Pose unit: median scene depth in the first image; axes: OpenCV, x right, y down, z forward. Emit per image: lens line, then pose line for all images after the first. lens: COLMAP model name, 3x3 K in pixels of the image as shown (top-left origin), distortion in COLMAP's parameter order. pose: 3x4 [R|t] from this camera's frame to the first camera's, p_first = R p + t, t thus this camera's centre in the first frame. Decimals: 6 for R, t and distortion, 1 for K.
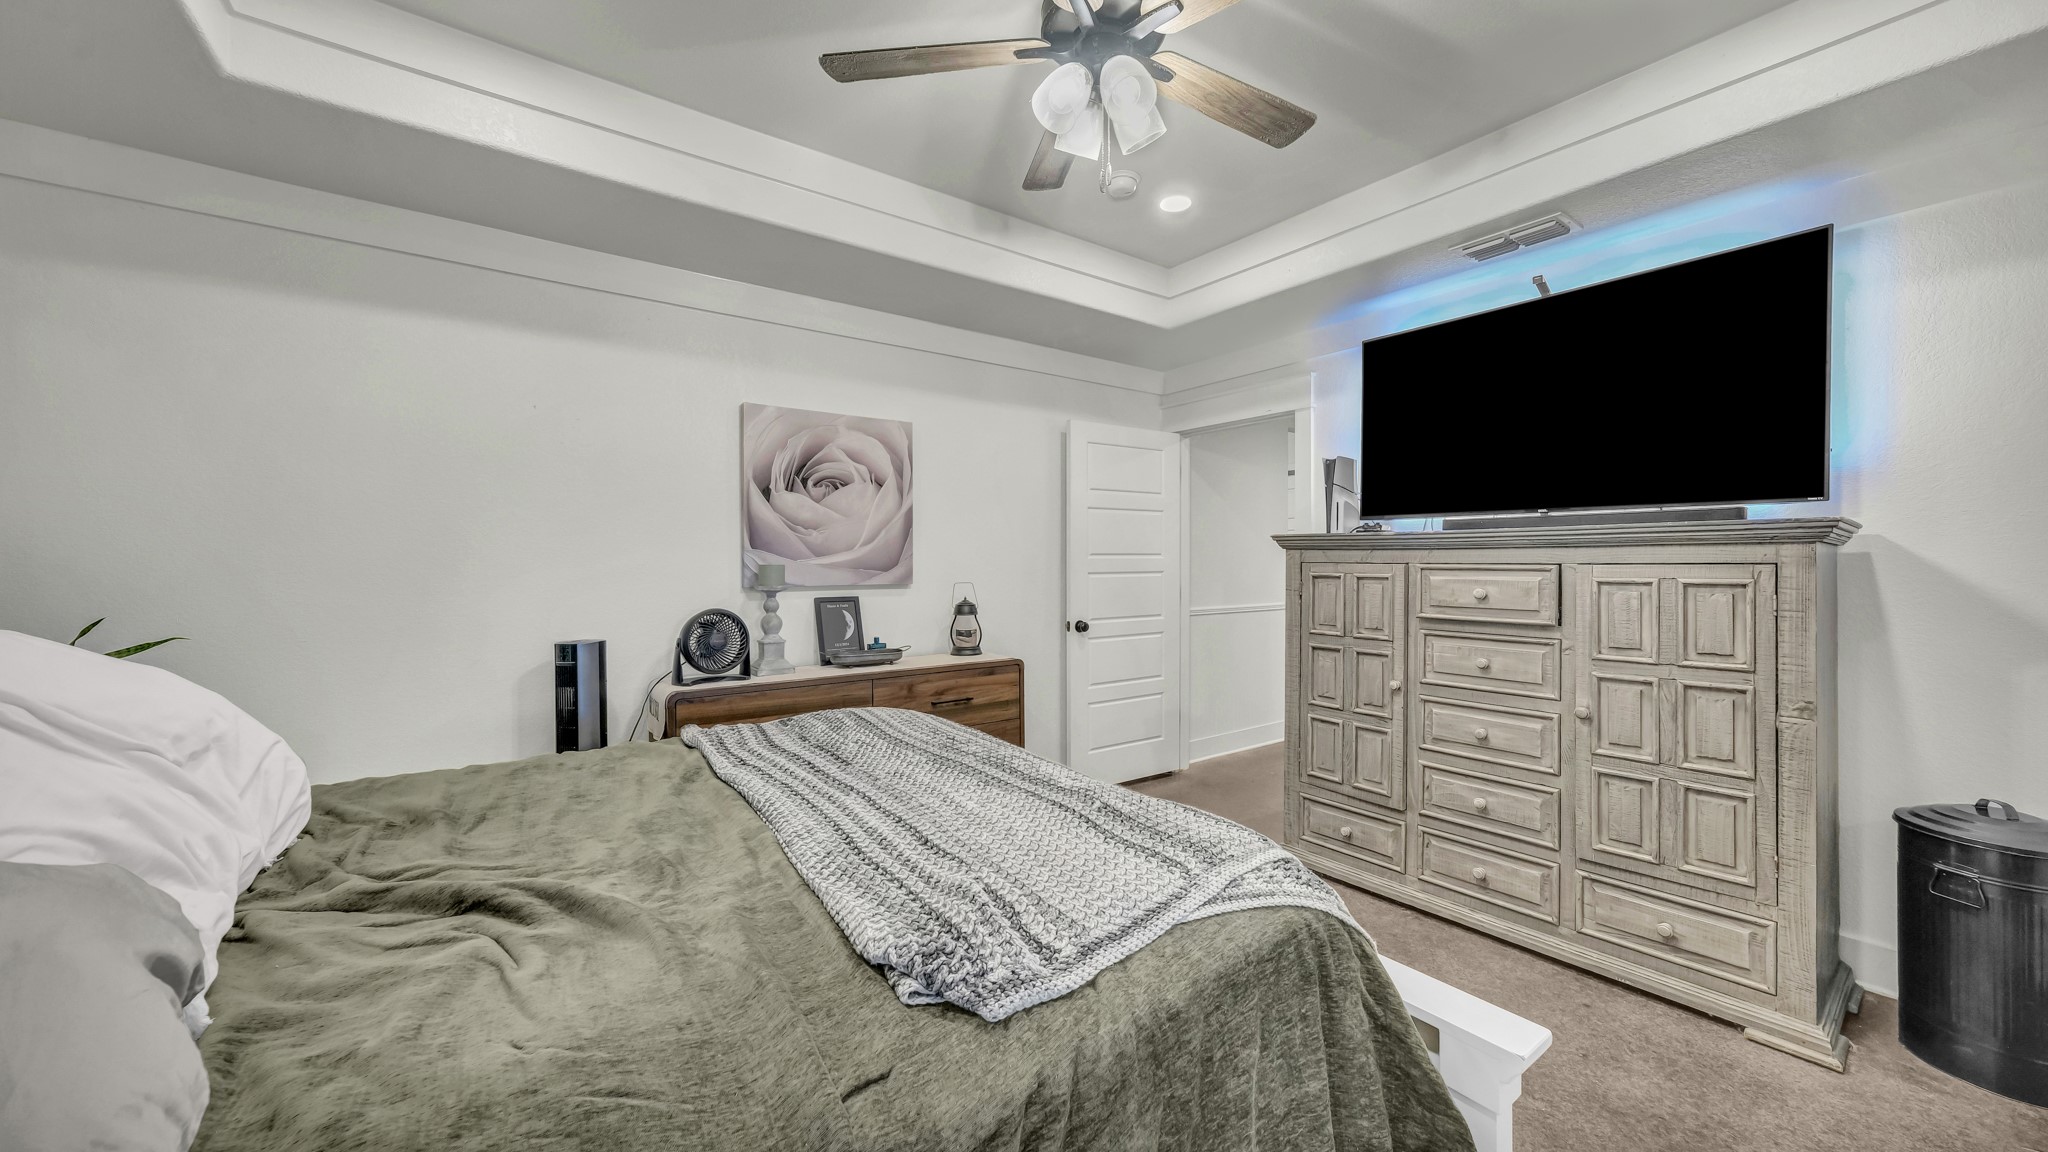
lens RADIAL K [[714.4, 0, 1030.4], [0, 714.4, 574.5], [0, 0, 1]] dist [0.016437, 0.000113]
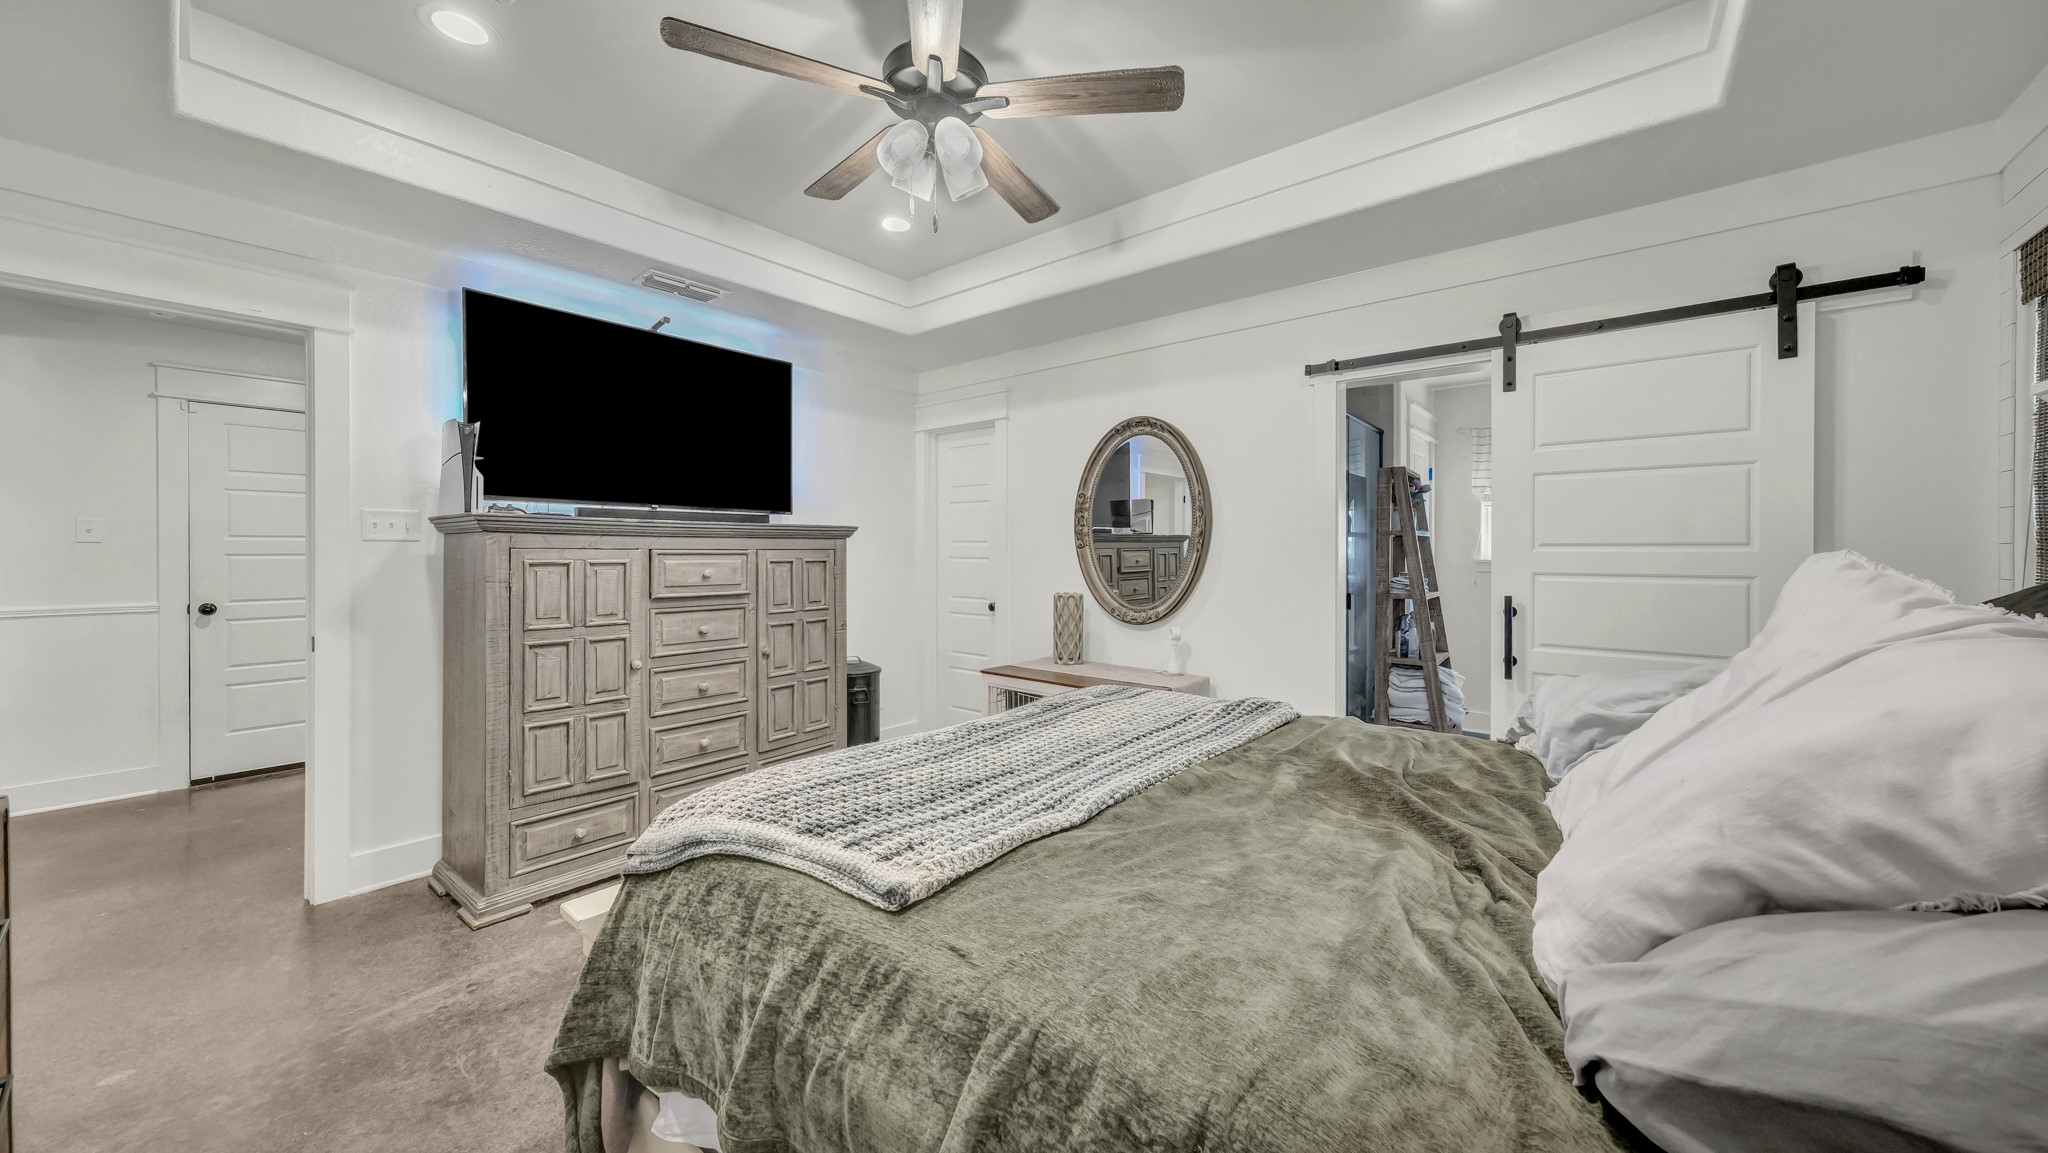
lens RADIAL K [[714.4, 0, 1030.4], [0, 714.4, 575.0], [0, 0, 1]] dist [0.016437, 0.000113]
pose [[-0.214938, -0.034839, 0.976006, -0.658879], [0.016170, 0.999100, 0.039224, -0.009928], [-0.976494, 0.024213, -0.214181, 0.674981]]
